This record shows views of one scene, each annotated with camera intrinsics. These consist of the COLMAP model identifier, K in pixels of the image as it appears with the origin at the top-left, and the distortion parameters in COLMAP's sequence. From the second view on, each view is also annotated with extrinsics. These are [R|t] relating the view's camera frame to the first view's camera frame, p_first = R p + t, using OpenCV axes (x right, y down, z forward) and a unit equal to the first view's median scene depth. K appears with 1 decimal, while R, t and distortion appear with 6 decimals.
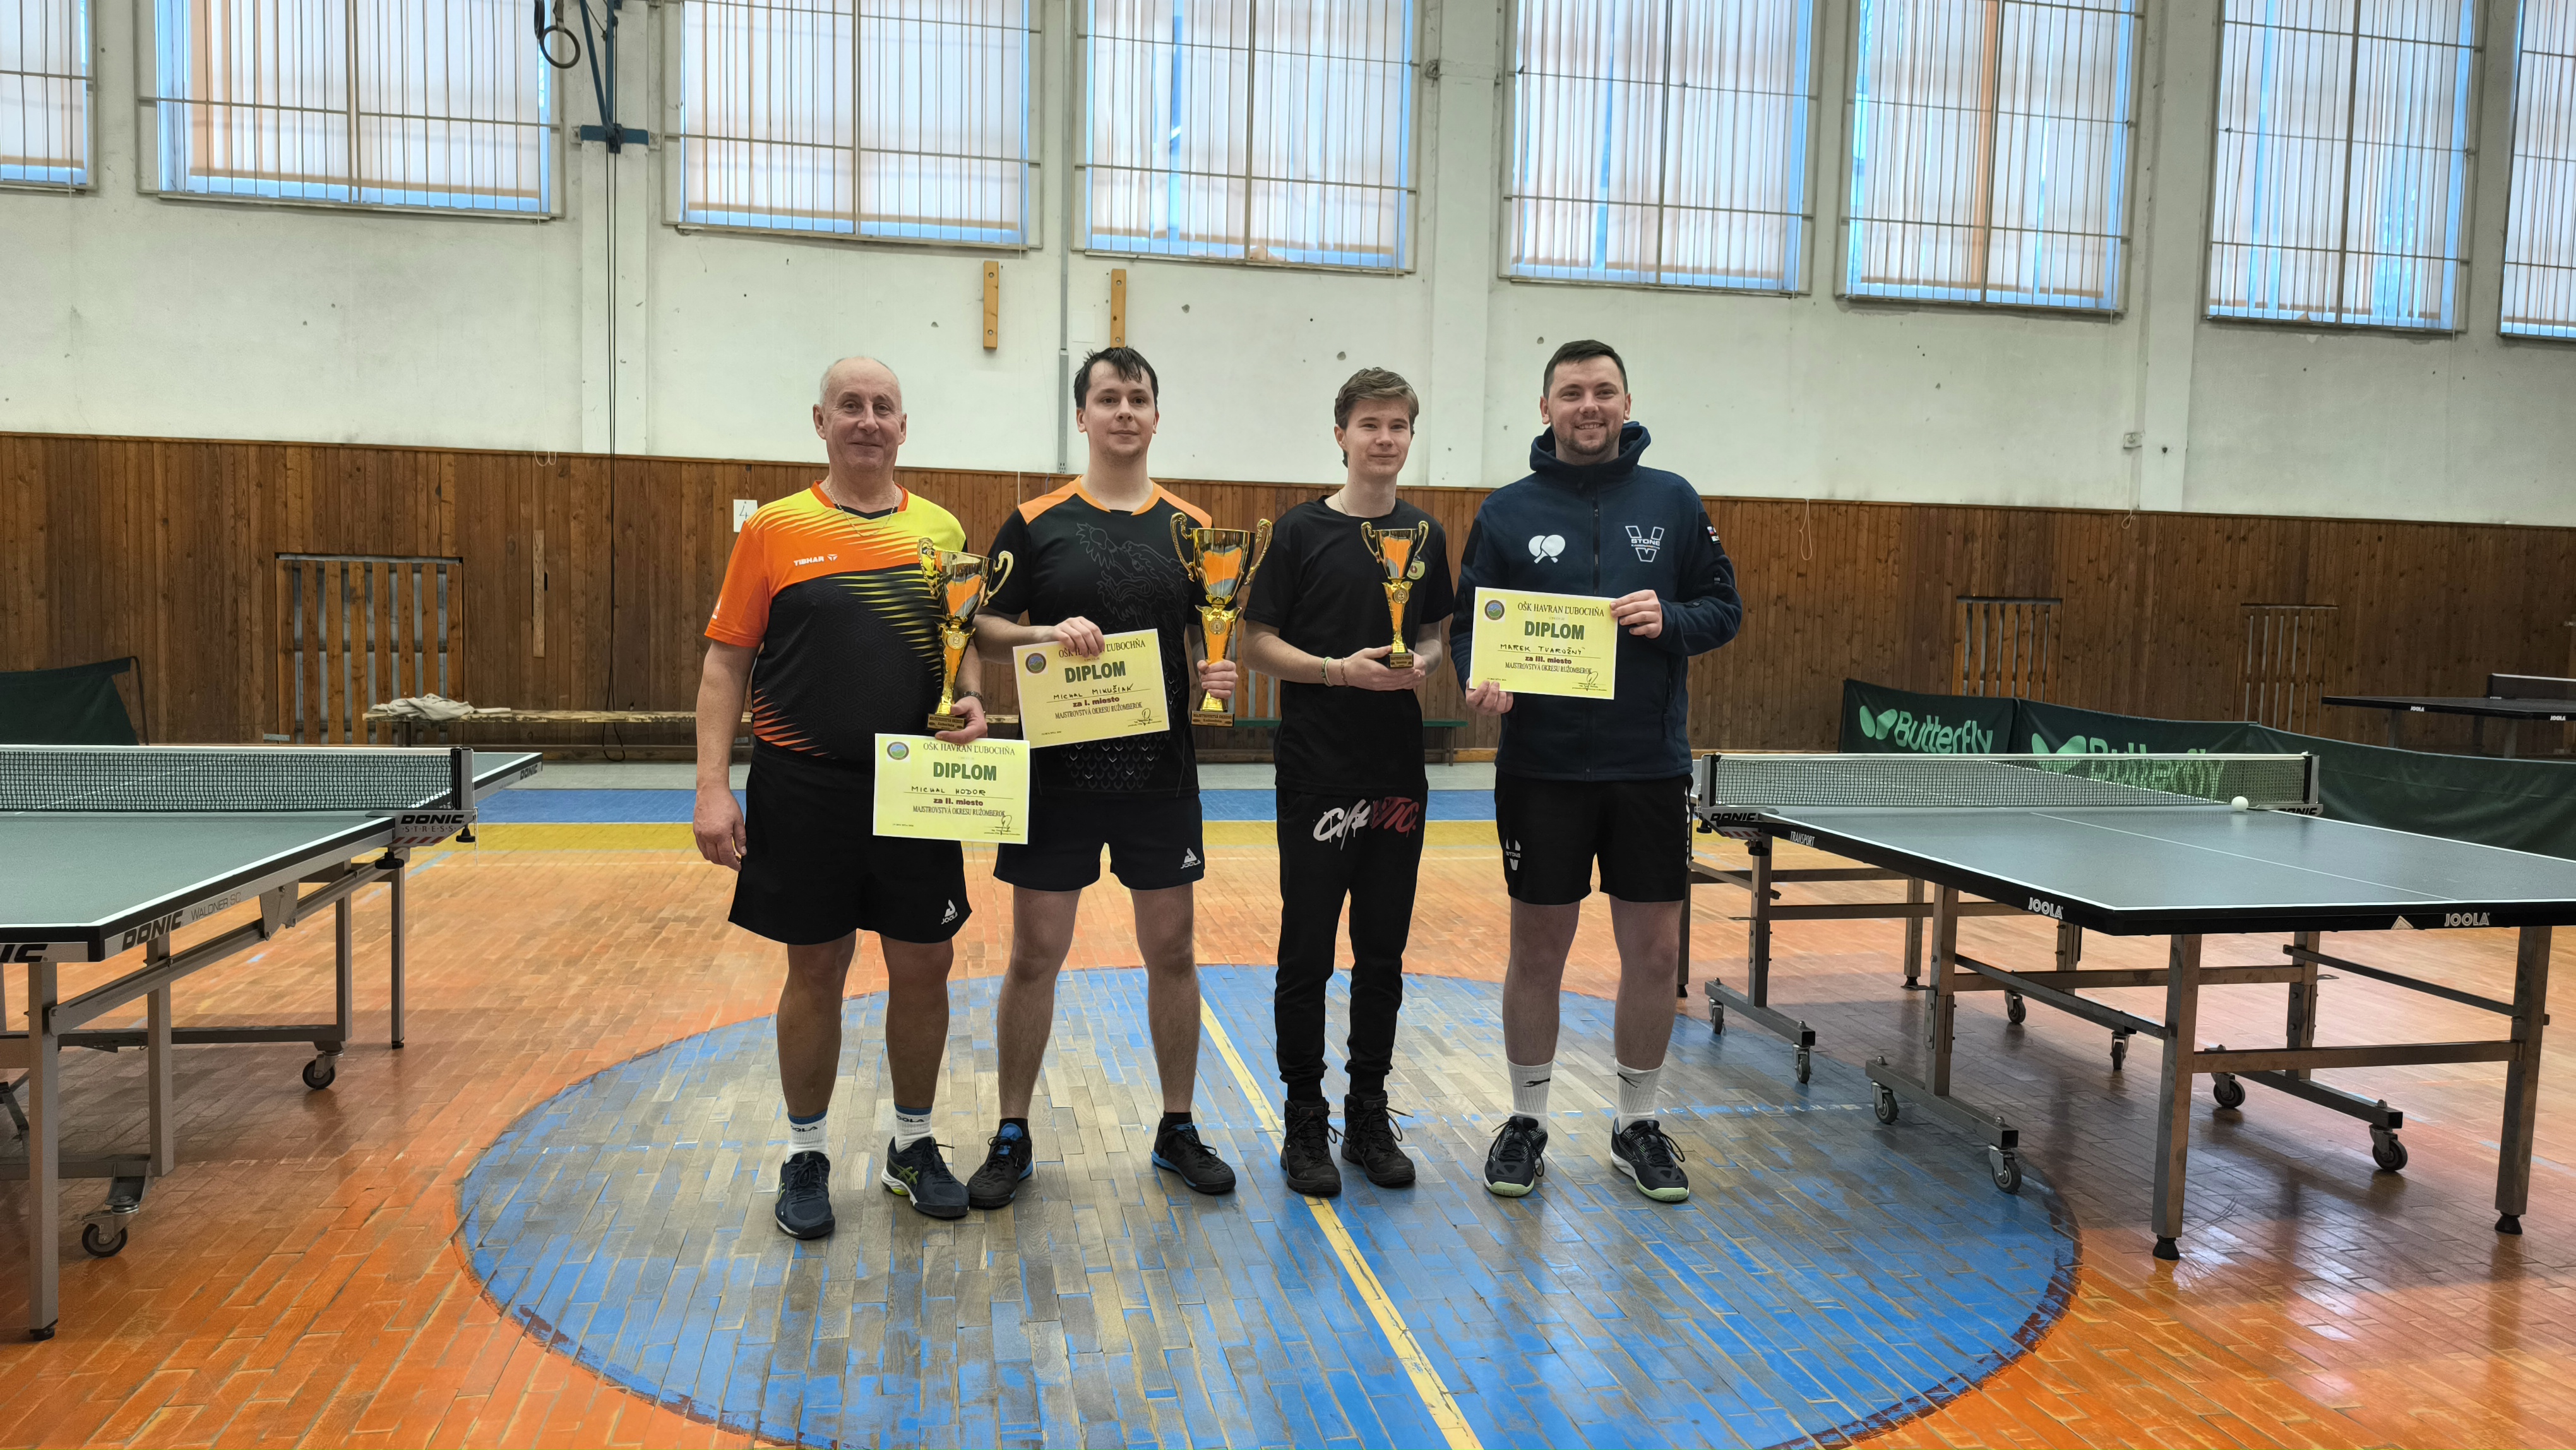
lens RADIAL K [[1775.0, 0, 1289.6], [0, 1775.0, 722.6], [0, 0, 1]] dist [0.024271, -0.021320]
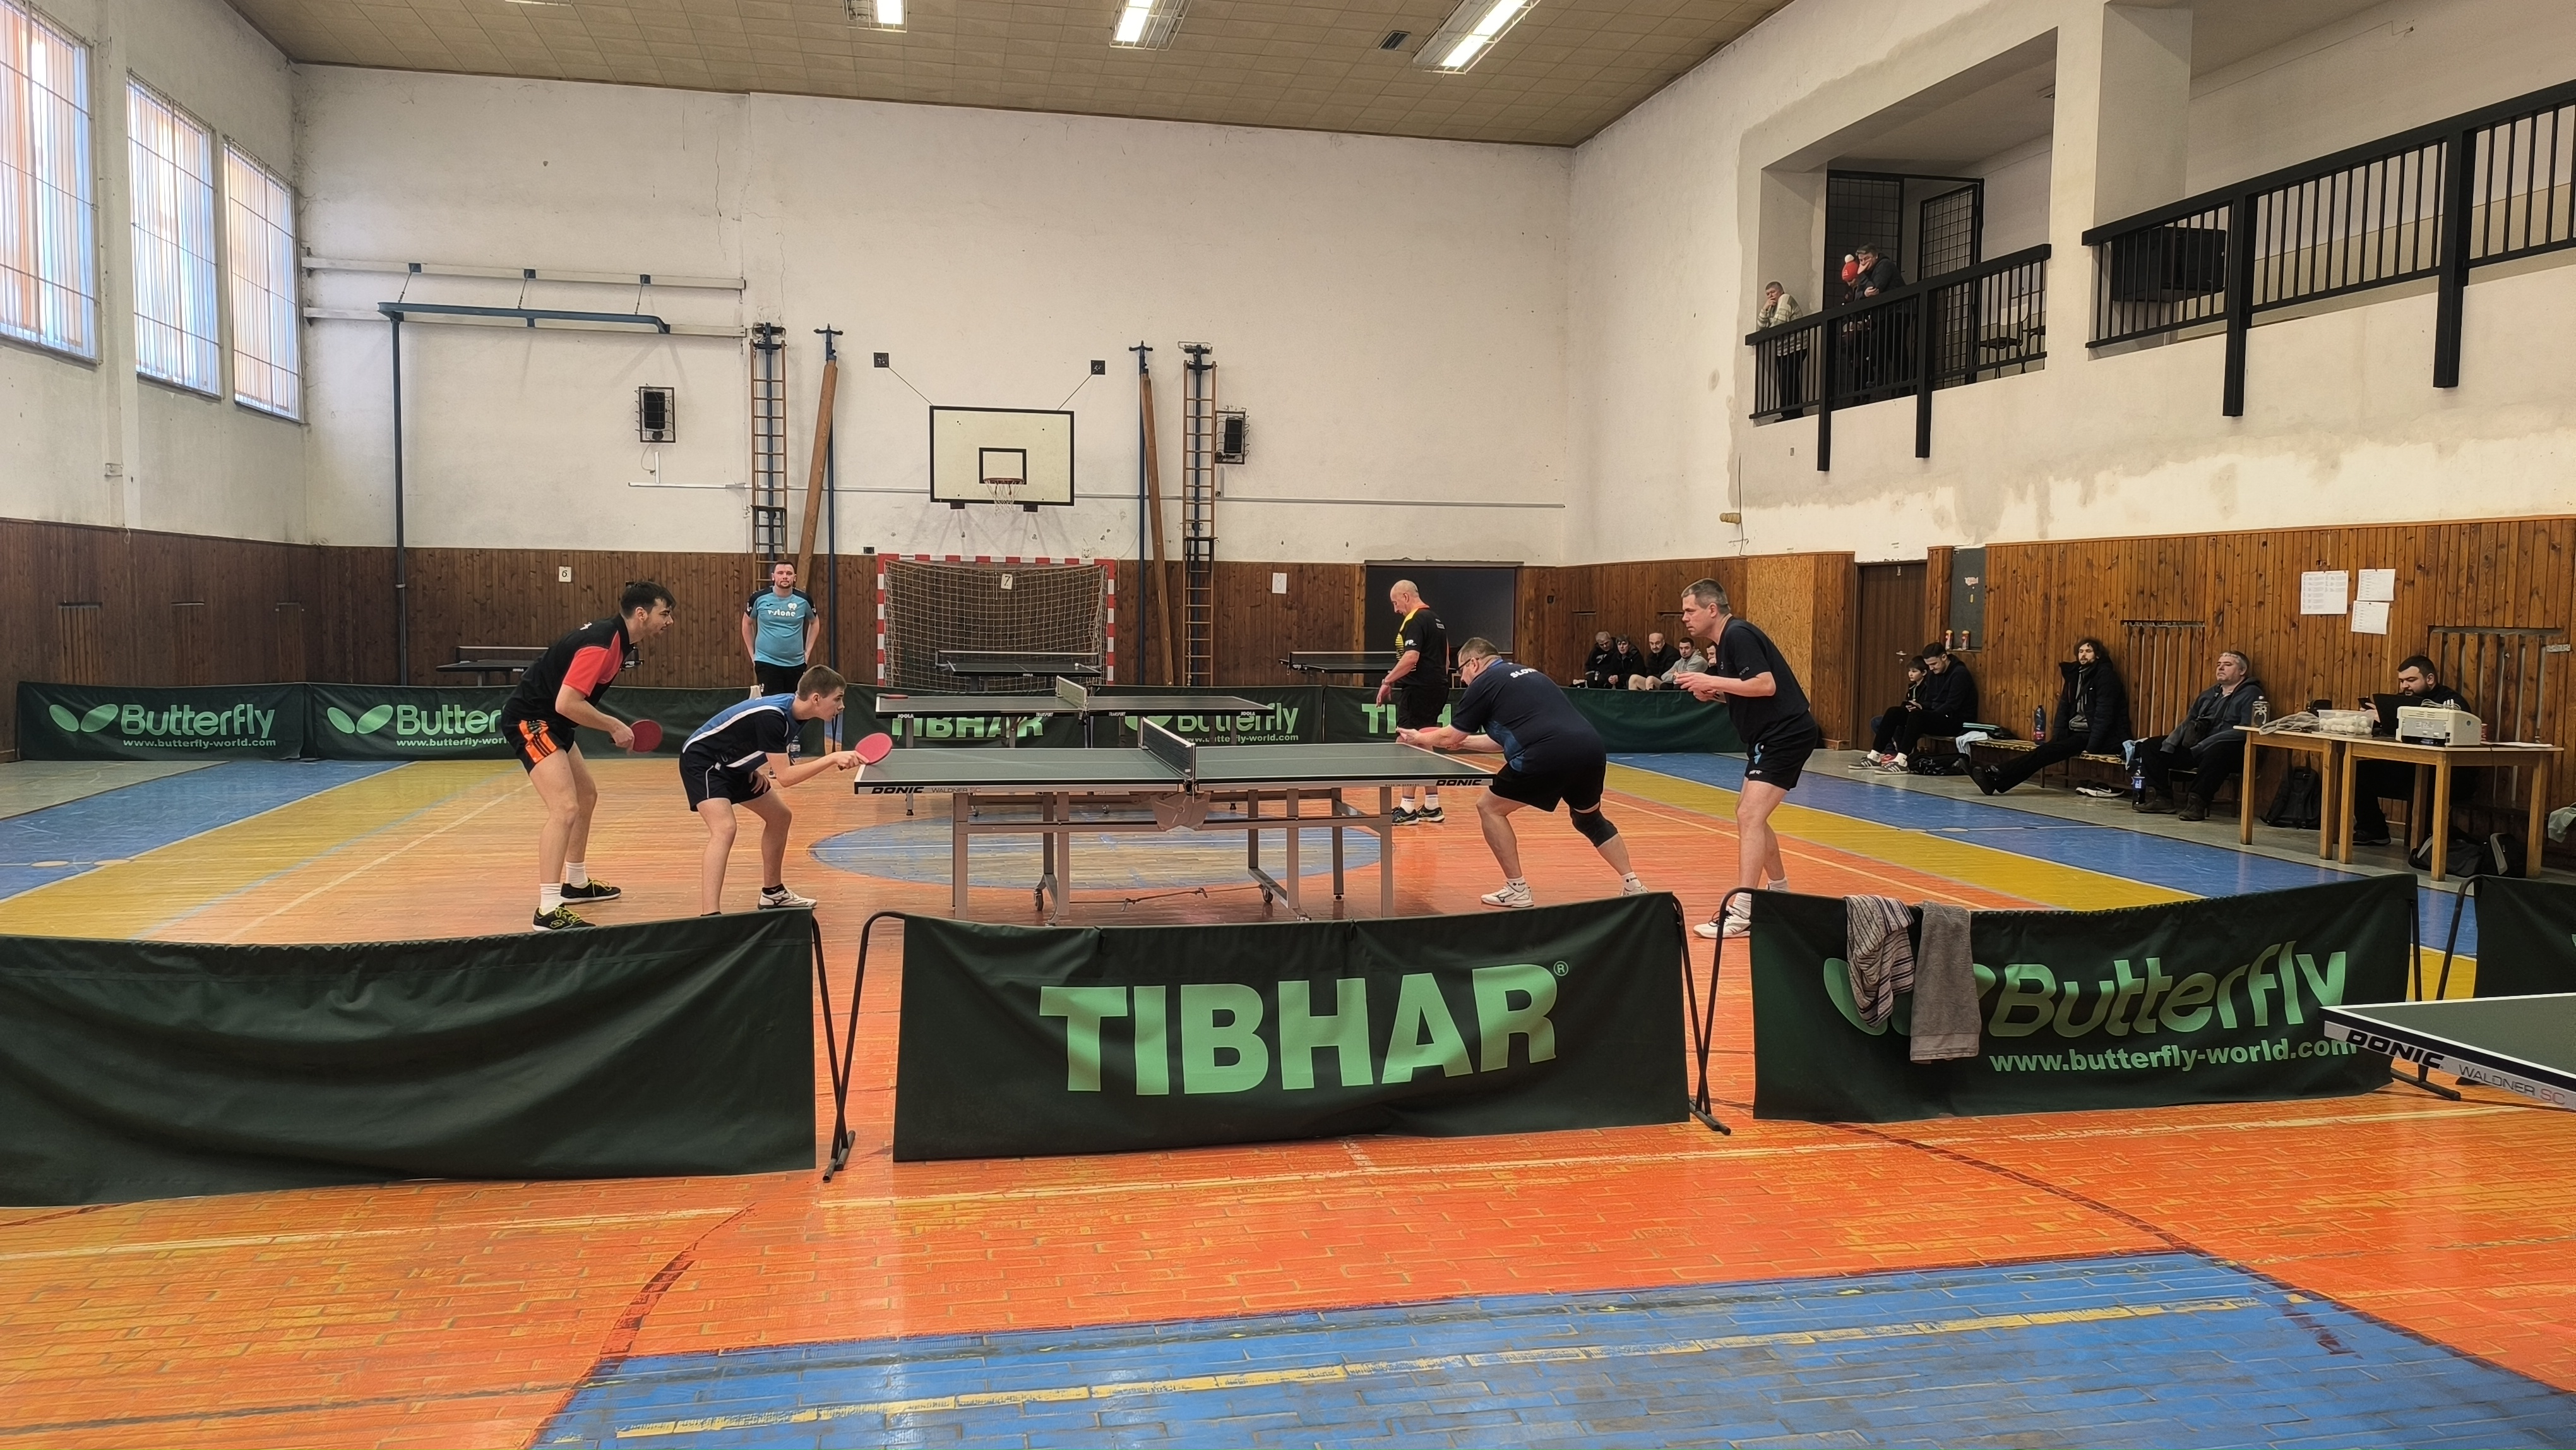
lens RADIAL K [[1775.0, 0, 1292.0], [0, 1775.0, 718.7], [0, 0, 1]] dist [0.024271, -0.021320]
pose [[-0.012678, -0.092275, 0.995653, -0.794593], [0.063303, 0.993661, 0.092896, -0.055043], [-0.997914, 0.064206, -0.006757, 0.232468]]
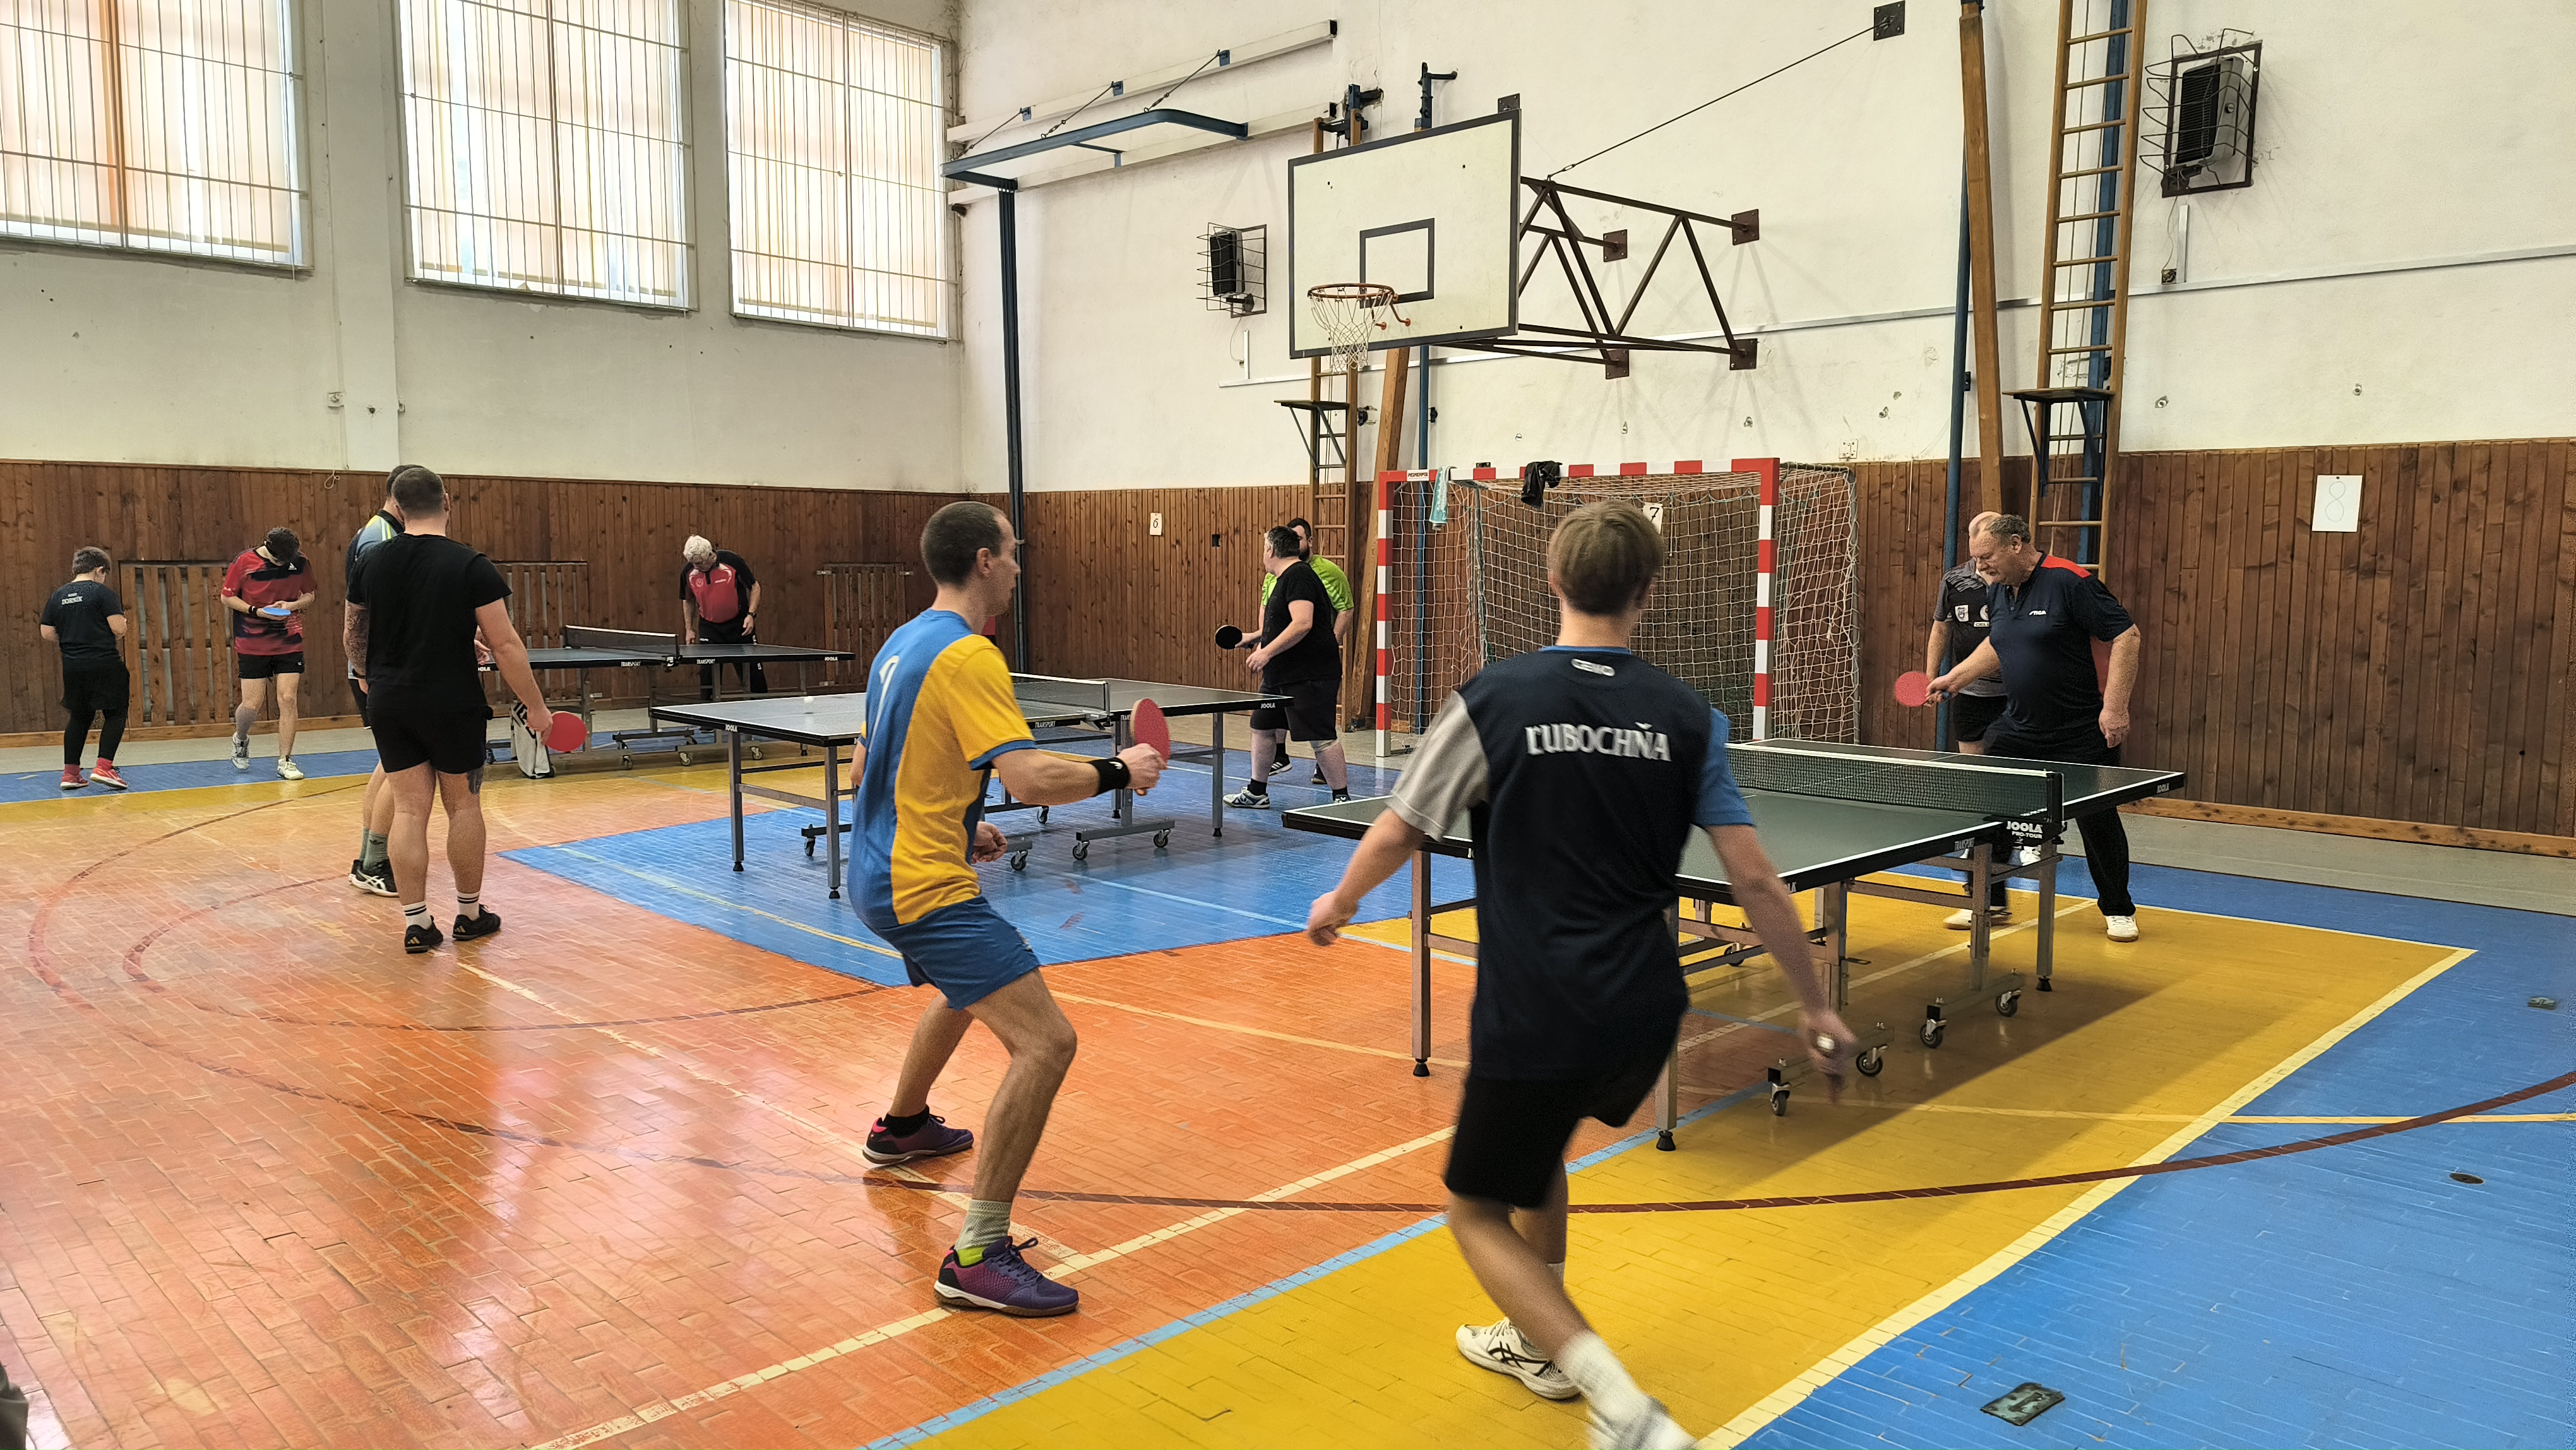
lens RADIAL K [[1775.0, 0, 1287.0], [0, 1775.0, 733.7], [0, 0, 1]] dist [0.024271, -0.021320]
pose [[0.838165, -0.073799, 0.540401, 0.381603], [0.055511, 0.997201, 0.050085, 0.007446], [-0.542585, -0.011981, 0.839916, -0.133939]]
